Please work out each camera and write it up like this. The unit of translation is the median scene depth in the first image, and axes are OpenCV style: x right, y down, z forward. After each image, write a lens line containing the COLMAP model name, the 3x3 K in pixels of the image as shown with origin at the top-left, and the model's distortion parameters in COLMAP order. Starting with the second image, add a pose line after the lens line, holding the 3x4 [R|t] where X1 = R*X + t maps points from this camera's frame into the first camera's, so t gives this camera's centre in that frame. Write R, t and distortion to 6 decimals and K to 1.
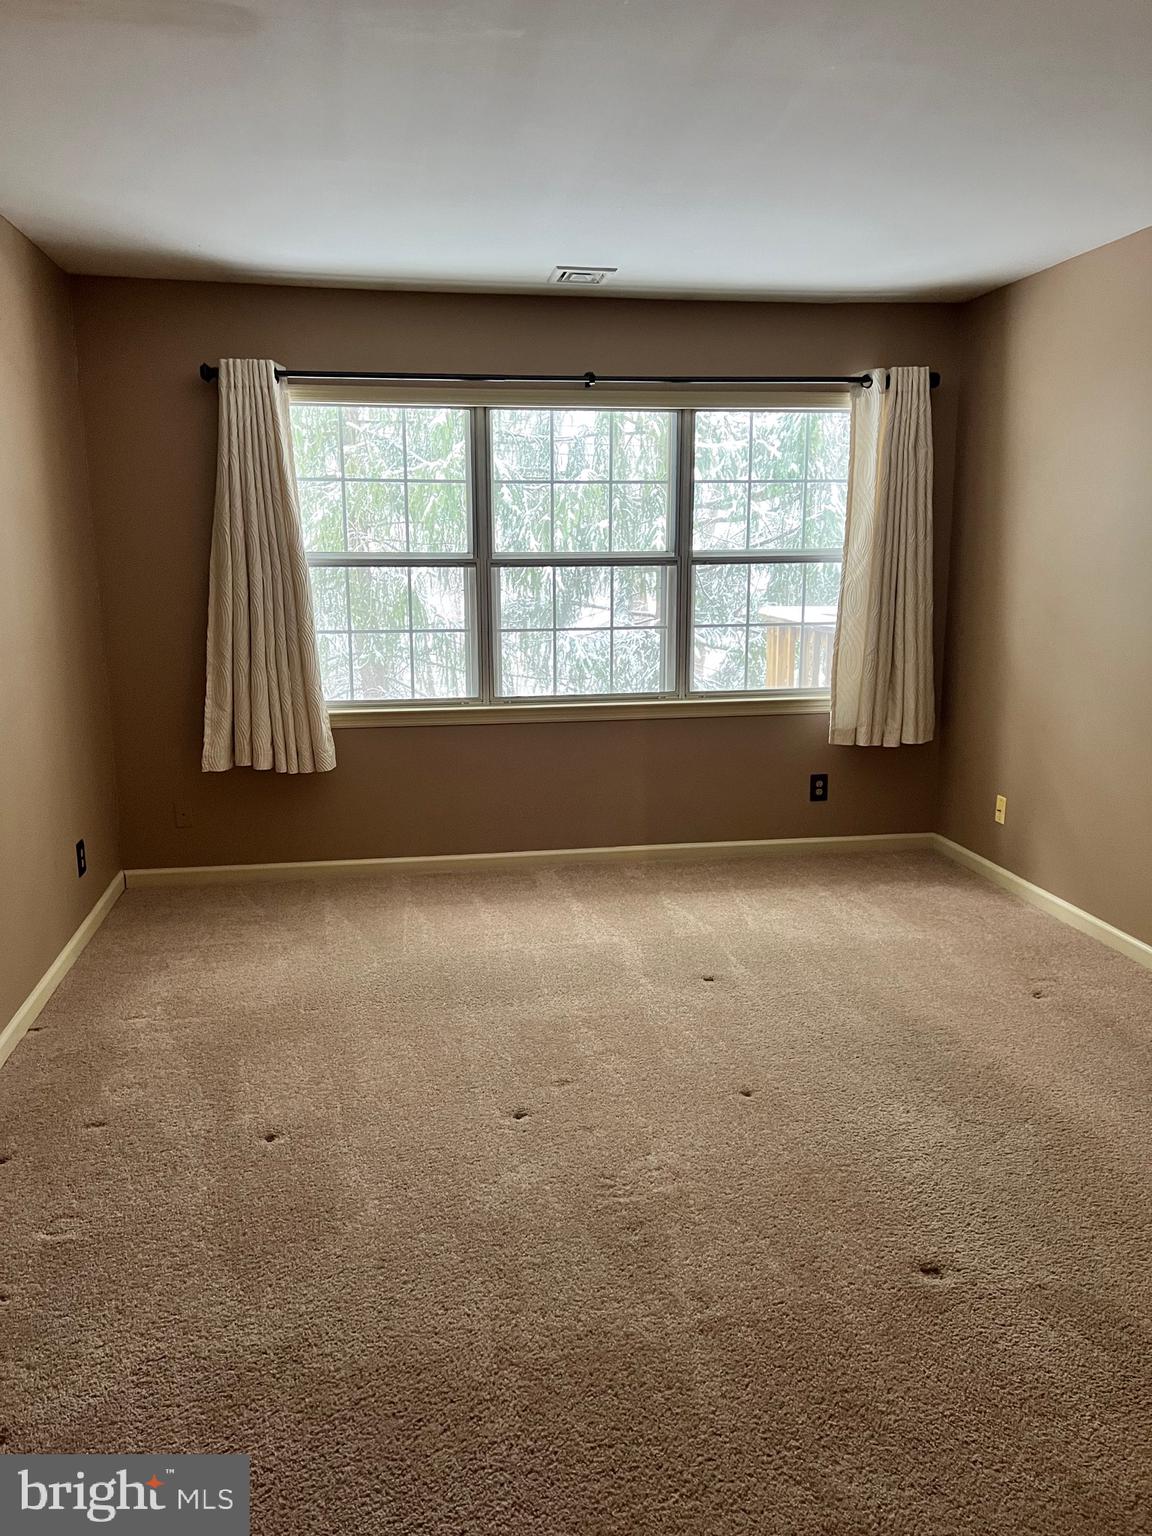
lens RADIAL K [[1161.1, 0, 559.9], [0, 1161.1, 772.3], [0, 0, 1]] dist [0.066177, -0.065382]
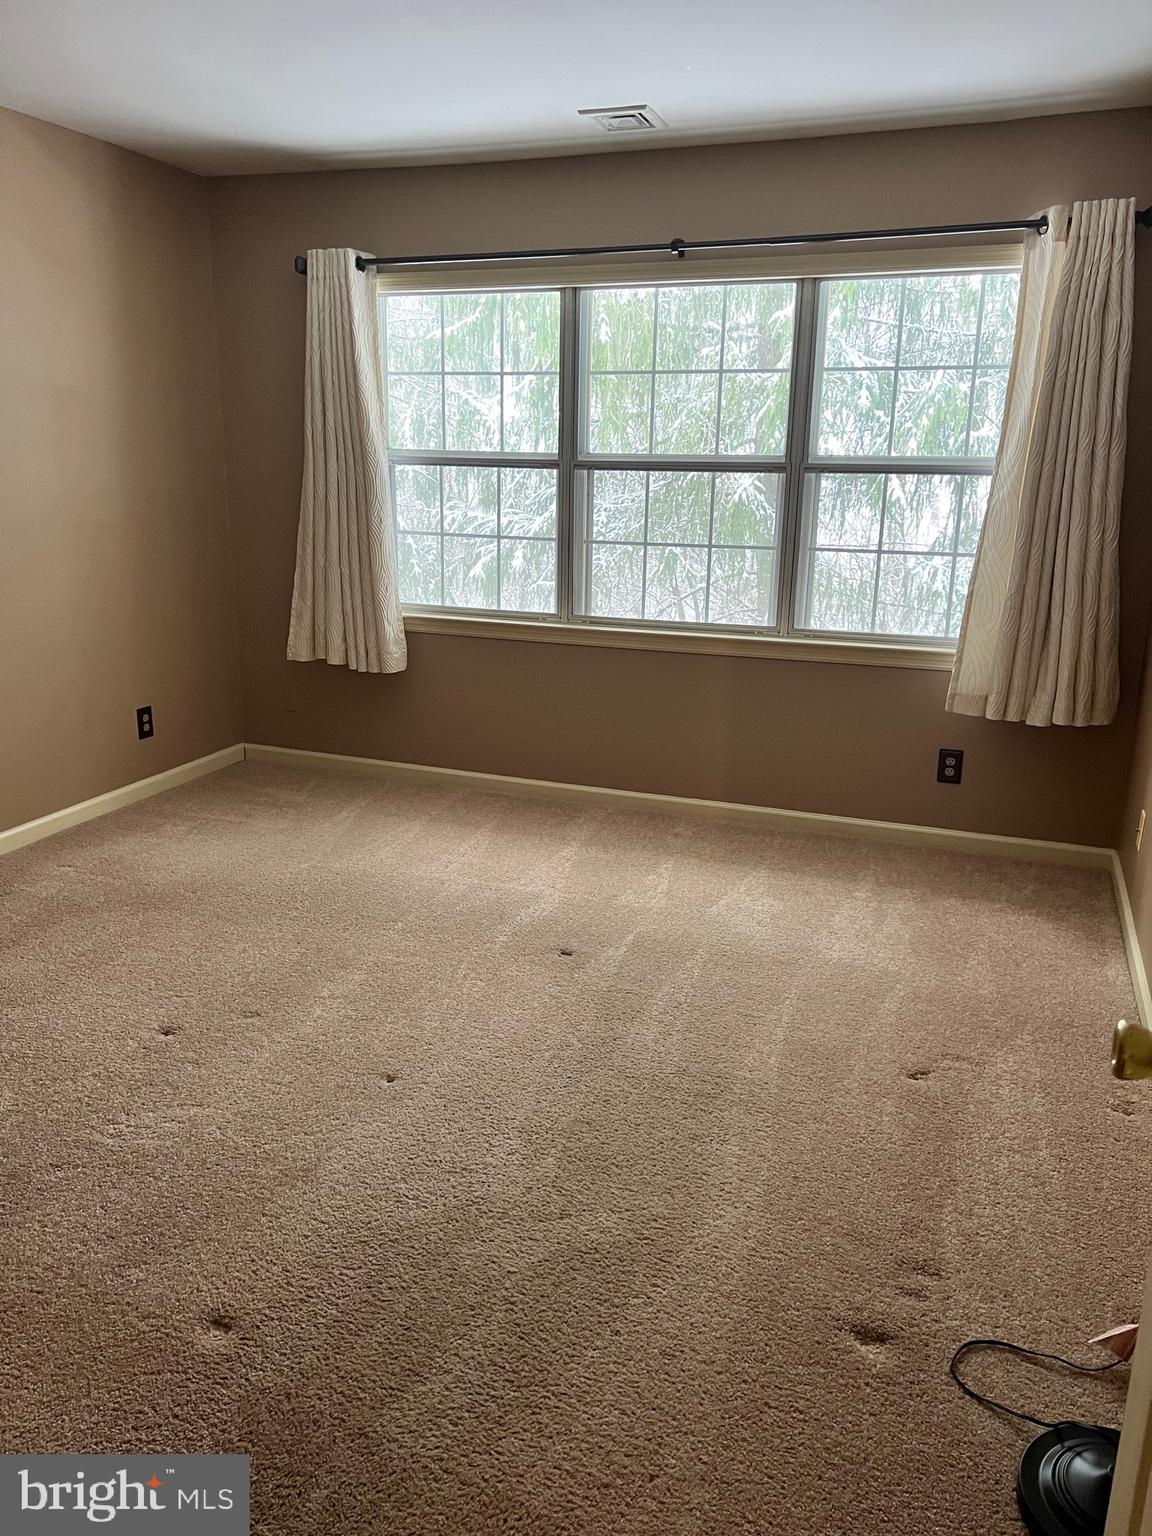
lens RADIAL K [[1161.1, 0, 570.7], [0, 1161.1, 772.8], [0, 0, 1]] dist [0.066177, -0.065382]
pose [[0.860386, 0.151058, -0.486742, 0.420333], [-0.120098, 0.988262, 0.094413, -0.028568], [0.495291, -0.022775, 0.868428, 0.204512]]
